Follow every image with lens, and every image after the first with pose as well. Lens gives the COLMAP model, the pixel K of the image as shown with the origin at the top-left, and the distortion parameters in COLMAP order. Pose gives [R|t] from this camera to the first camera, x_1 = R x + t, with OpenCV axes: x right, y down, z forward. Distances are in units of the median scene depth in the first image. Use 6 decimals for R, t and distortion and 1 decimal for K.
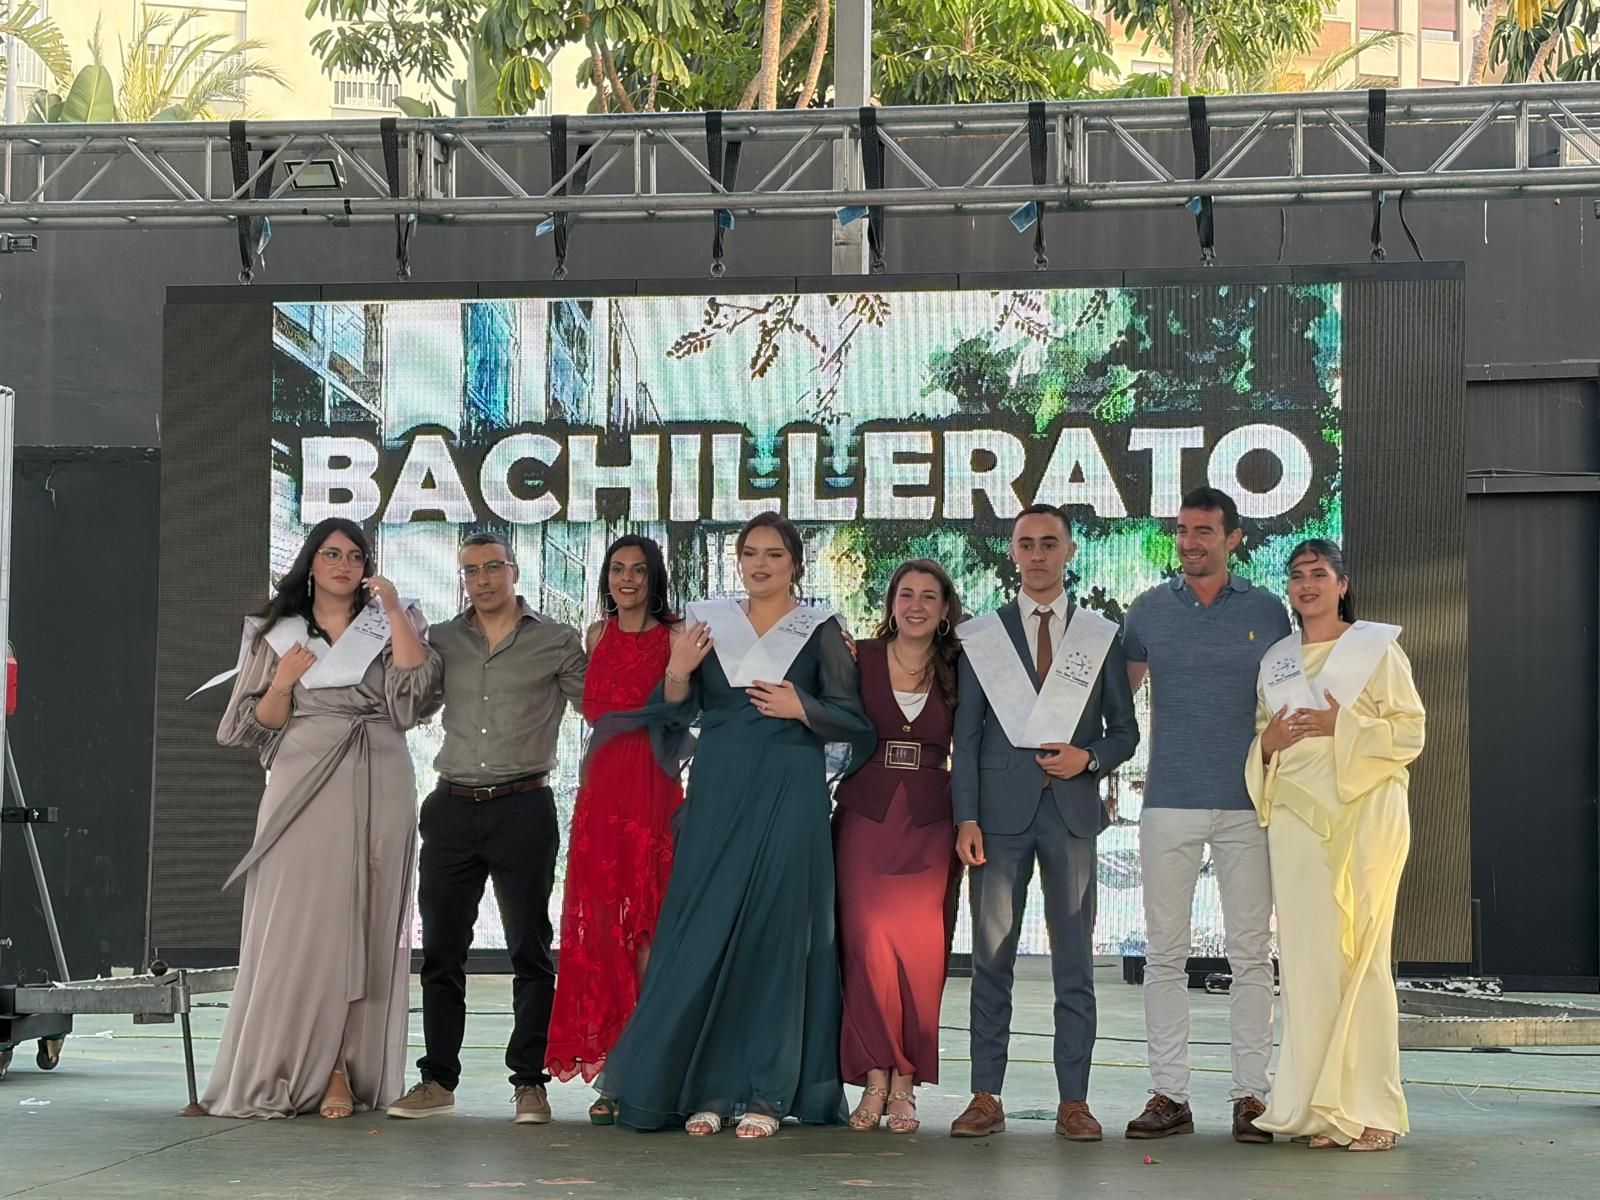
lens RADIAL K [[2926.4, 0, 826.1], [0, 2926.4, 575.0], [0, 0, 1]] dist [0.263128, -1.142123]
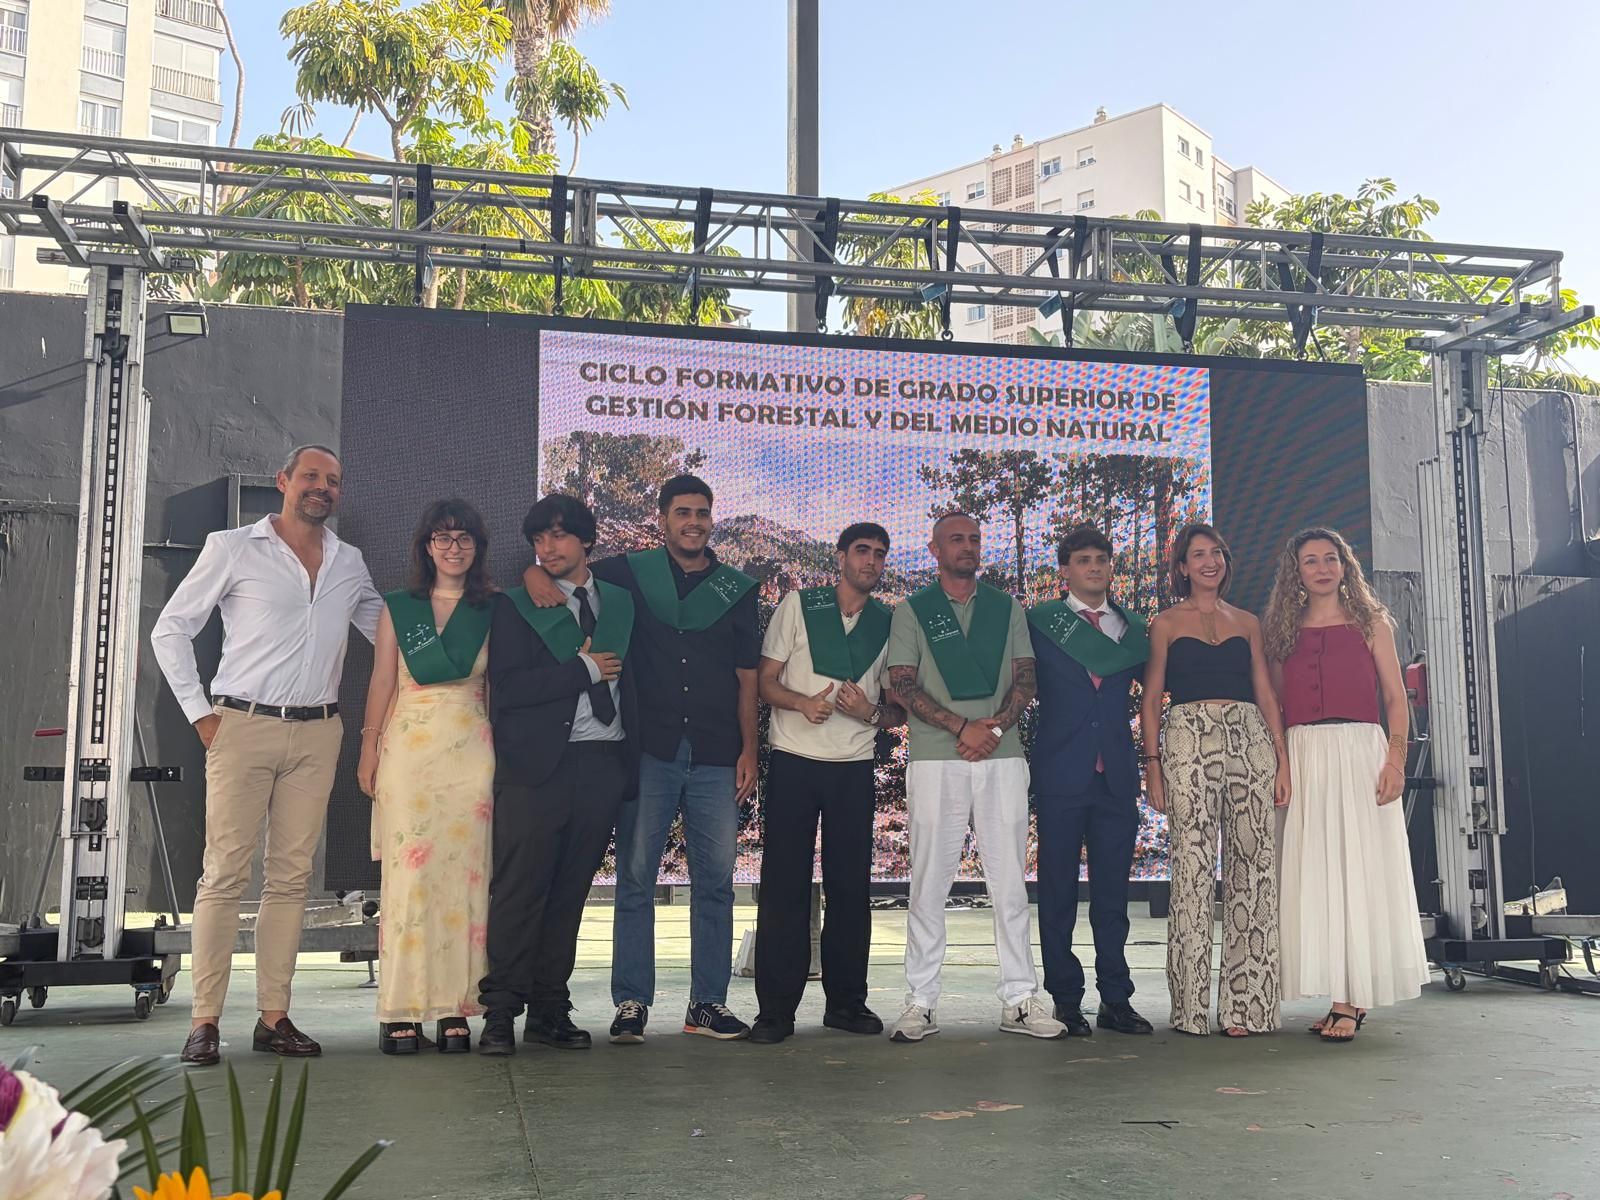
lens RADIAL K [[1582.1, 0, 768.1], [0, 1582.1, 590.5], [0, 0, 1]] dist [0.071852, -0.121312]
pose [[0.942546, 0.039491, 0.331734, -0.277376], [-0.020139, 0.997899, -0.061575, 0.048180], [-0.333469, 0.051356, 0.941361, 0.387751]]
